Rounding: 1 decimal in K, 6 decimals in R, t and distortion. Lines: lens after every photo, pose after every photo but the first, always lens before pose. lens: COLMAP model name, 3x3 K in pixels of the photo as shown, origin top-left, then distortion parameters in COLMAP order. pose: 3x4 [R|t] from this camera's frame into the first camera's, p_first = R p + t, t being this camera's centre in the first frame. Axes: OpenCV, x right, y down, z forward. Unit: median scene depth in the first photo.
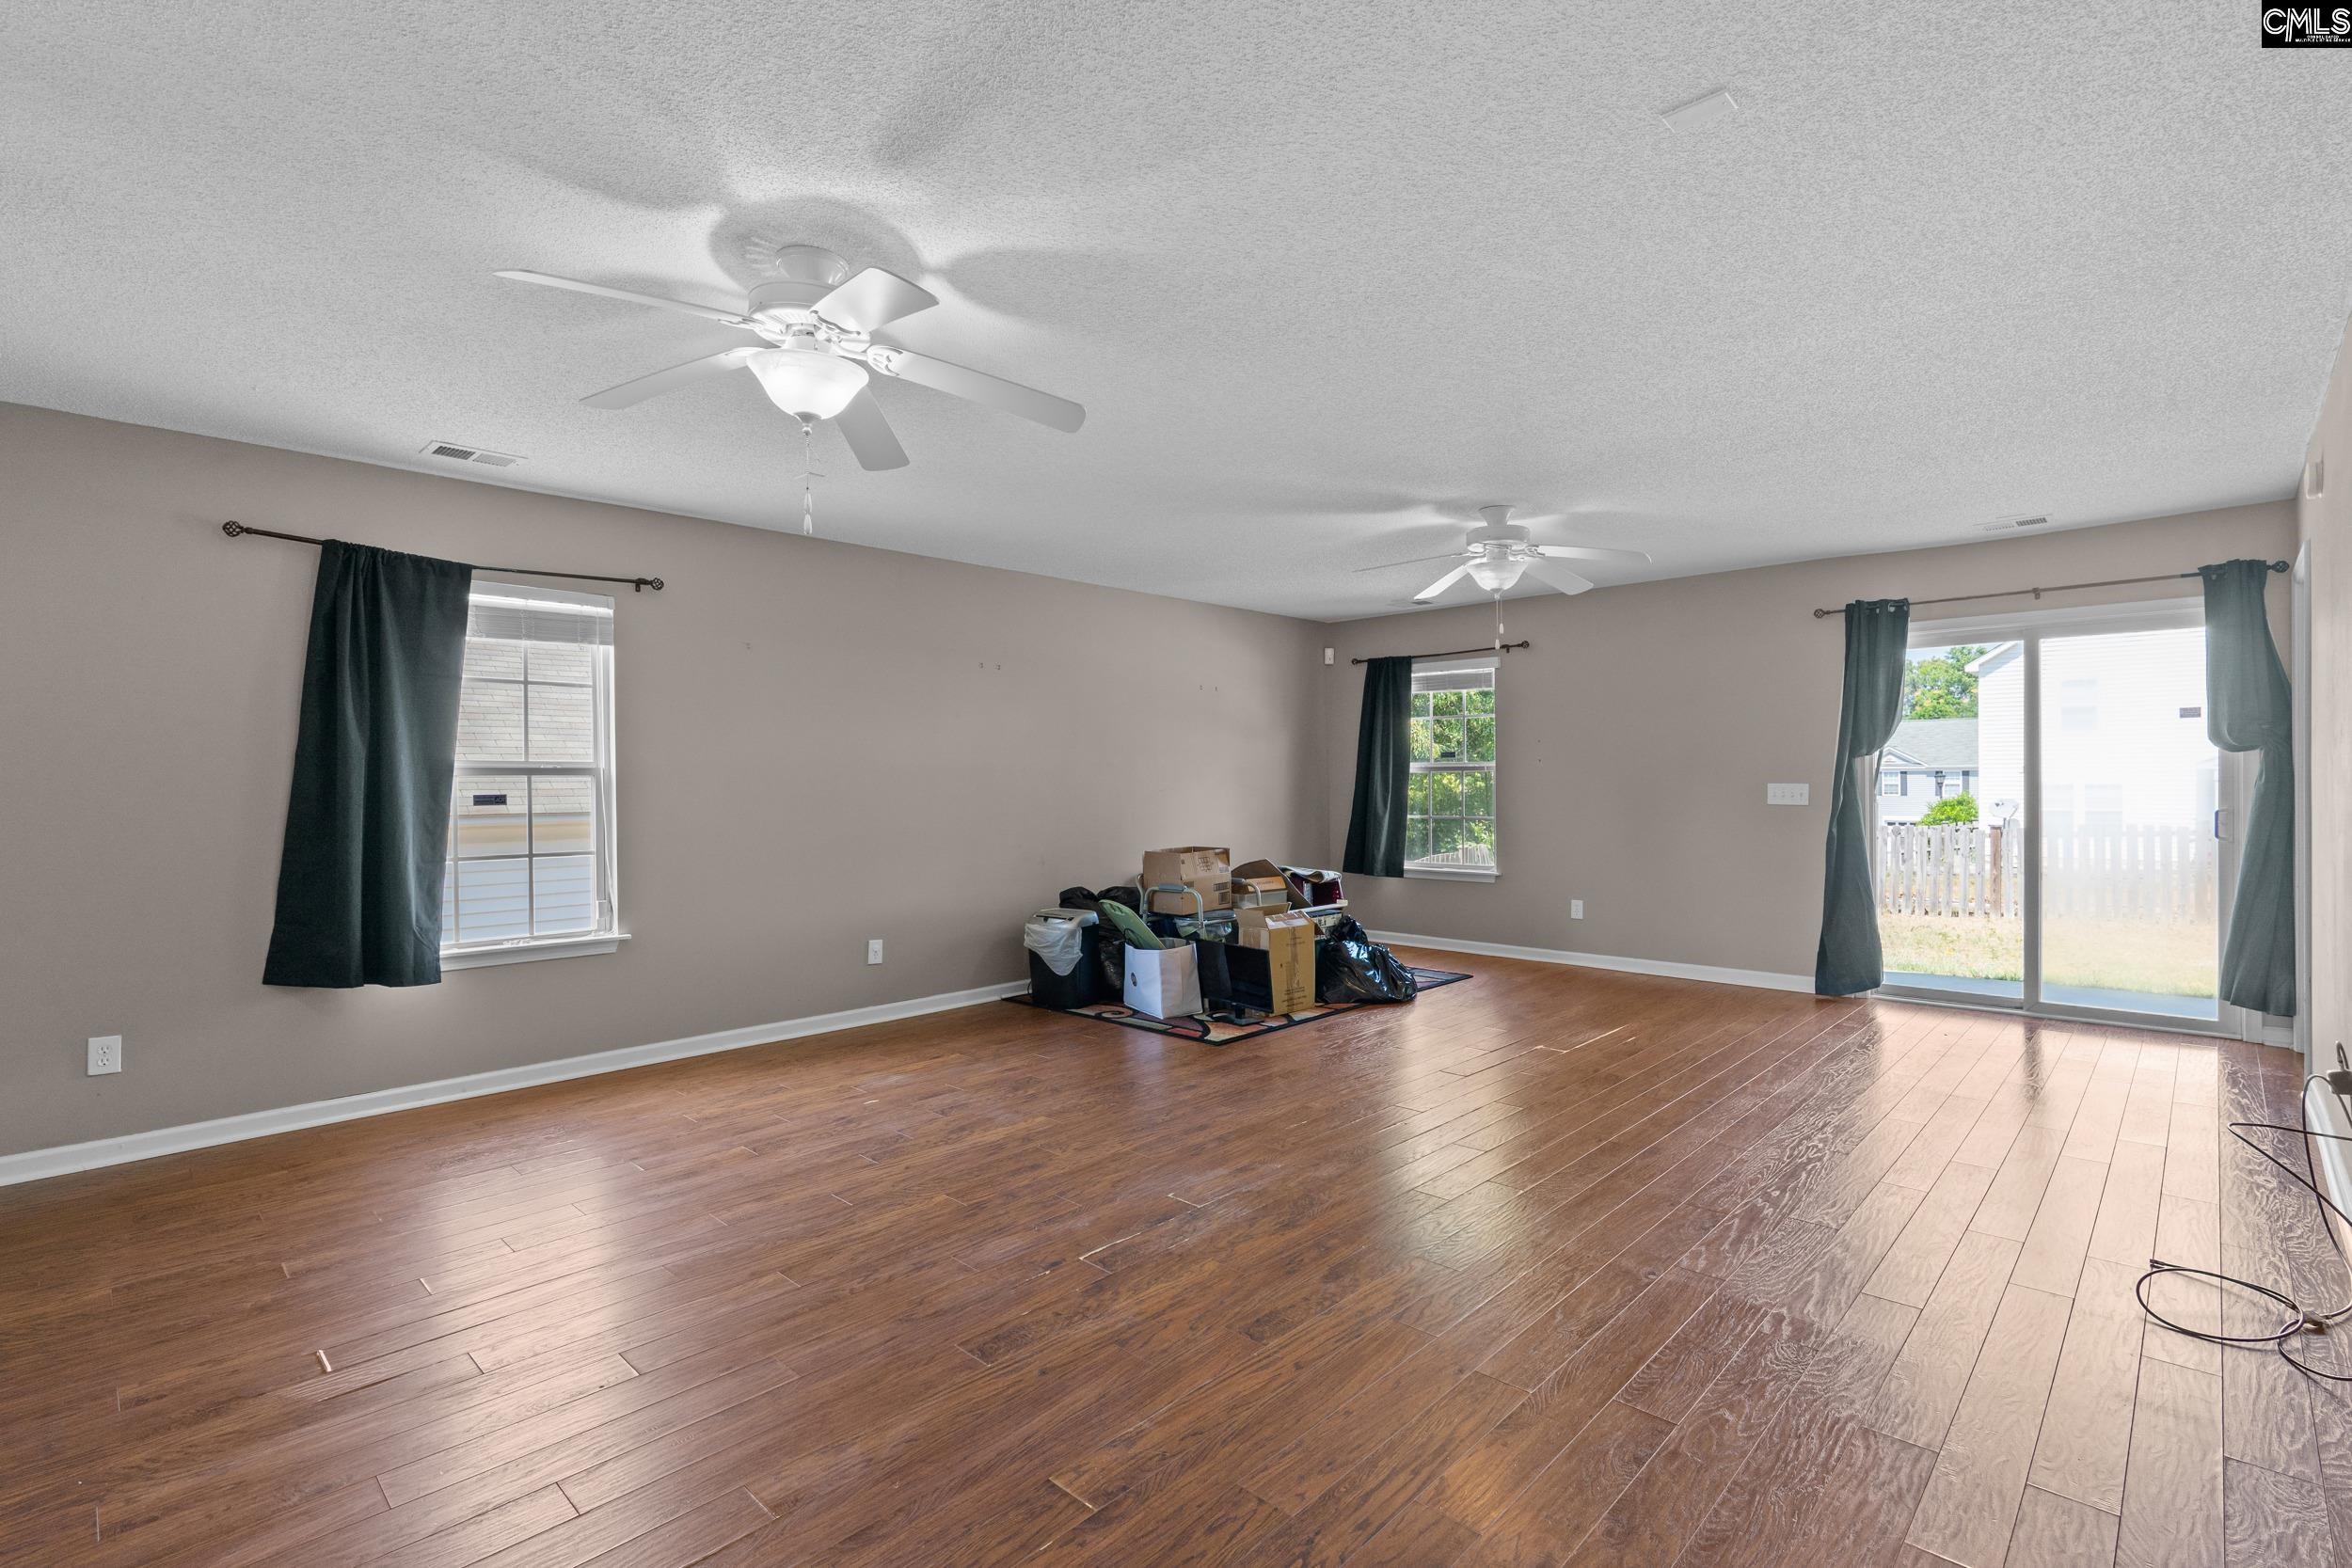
lens RADIAL K [[1083.8, 0, 1176.0], [0, 1083.8, 784.0], [0, 0, 1]] dist [-0.002339, 0.000301]
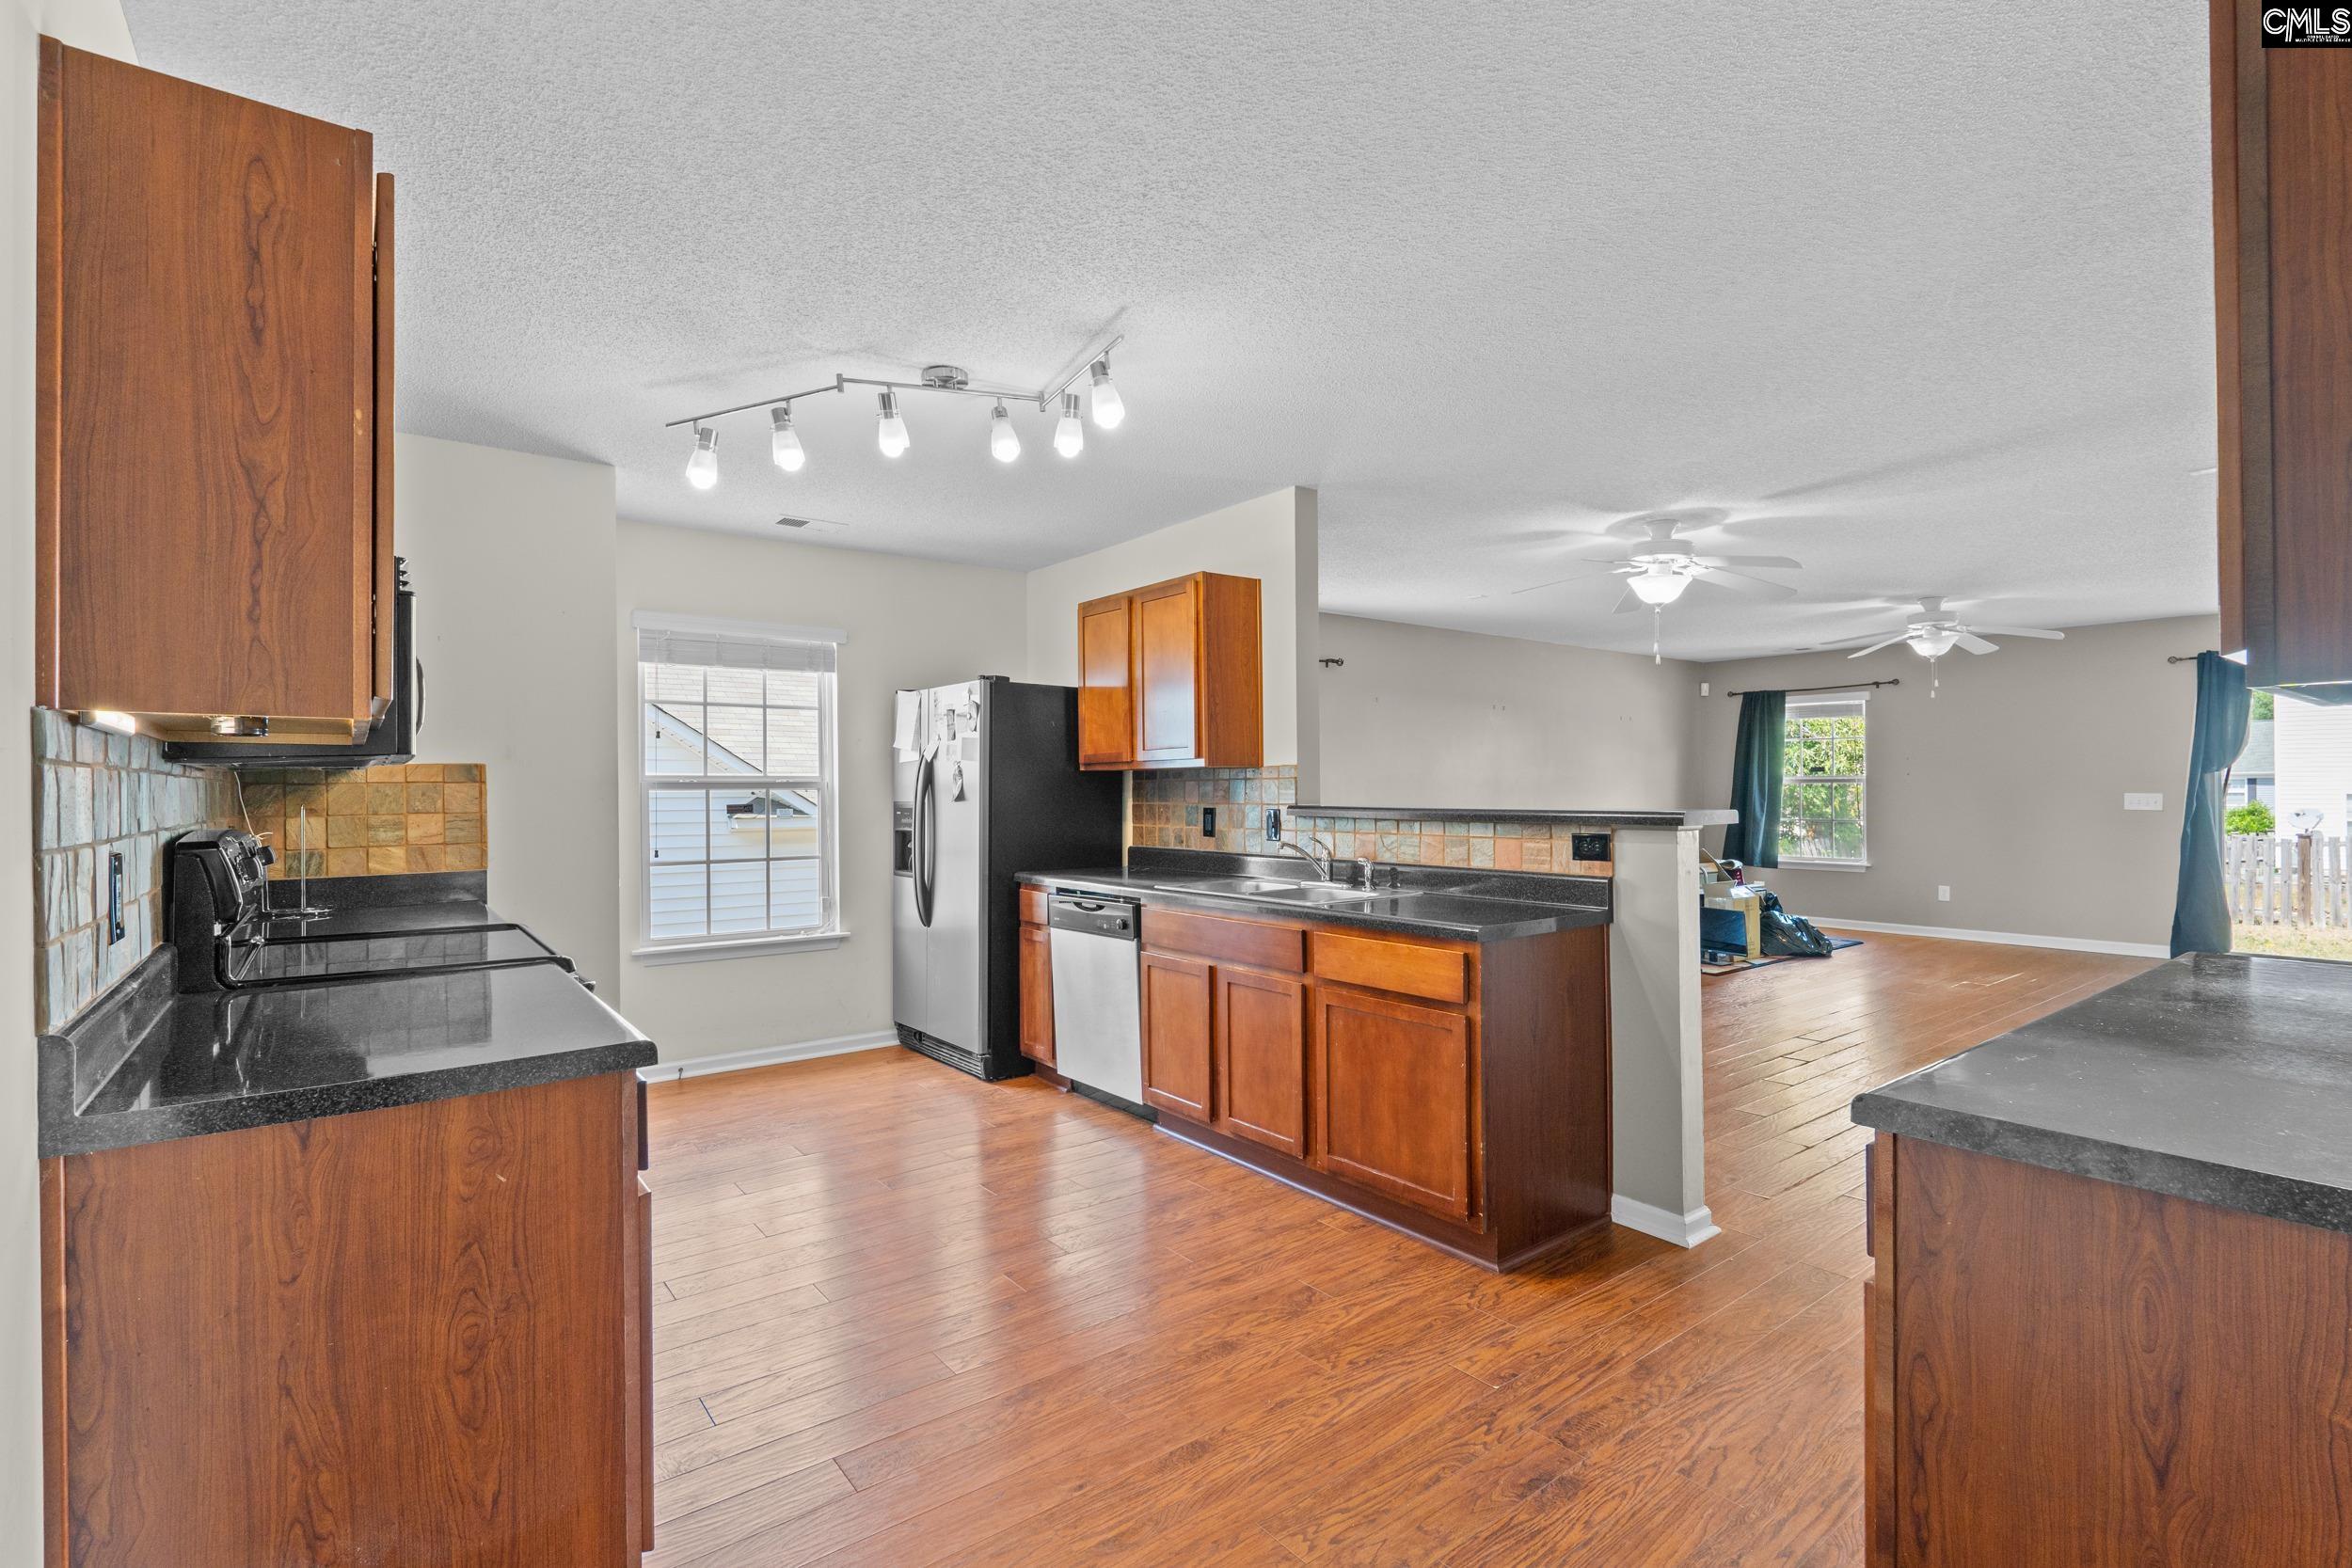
lens RADIAL K [[1083.8, 0, 1176.0], [0, 1083.8, 784.0], [0, 0, 1]] dist [-0.002339, 0.000301]
pose [[0.989001, 0.000333, -0.147907, -0.292447], [-0.001337, 0.999977, -0.006690, -0.001130], [0.147902, 0.006814, 0.988979, -0.334461]]
